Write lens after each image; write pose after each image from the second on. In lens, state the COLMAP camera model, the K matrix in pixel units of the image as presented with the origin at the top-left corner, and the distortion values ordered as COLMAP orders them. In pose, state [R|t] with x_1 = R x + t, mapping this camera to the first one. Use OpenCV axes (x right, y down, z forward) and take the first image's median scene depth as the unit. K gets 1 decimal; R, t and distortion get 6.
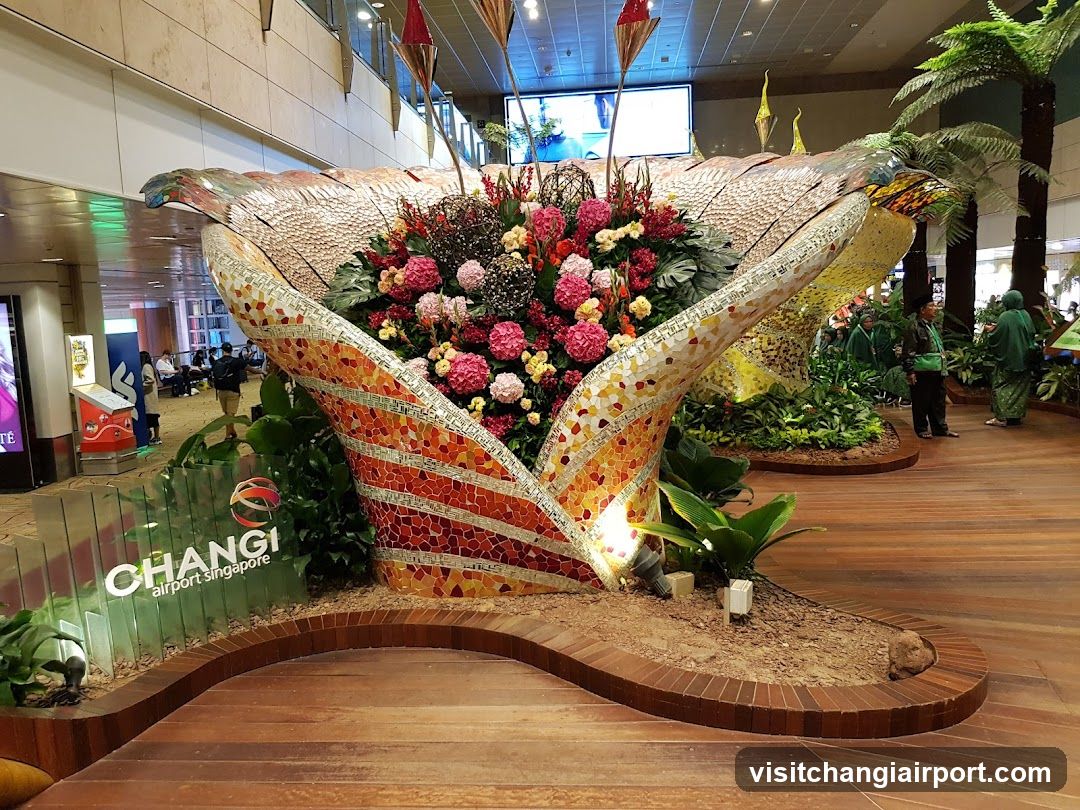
lens RADIAL K [[805.8, 0, 537.0], [0, 805.8, 410.1], [0, 0, 1]] dist [-0.006451, -0.002149]
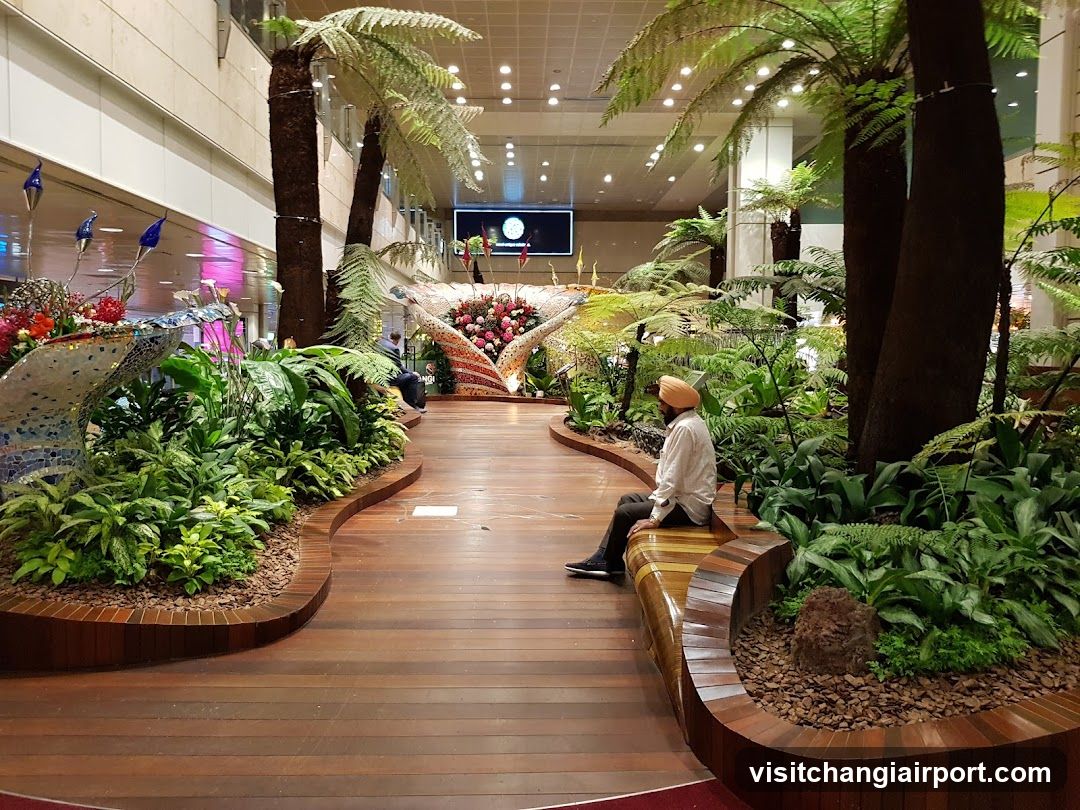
lens RADIAL K [[805.8, 0, 543.2], [0, 805.8, 403.4], [0, 0, 1]] dist [-0.006451, -0.002149]
pose [[0.993379, 0.039691, 0.107810, -0.196417], [-0.032183, 0.996992, -0.070505, 0.547509], [-0.110284, 0.066569, 0.991668, -3.146087]]
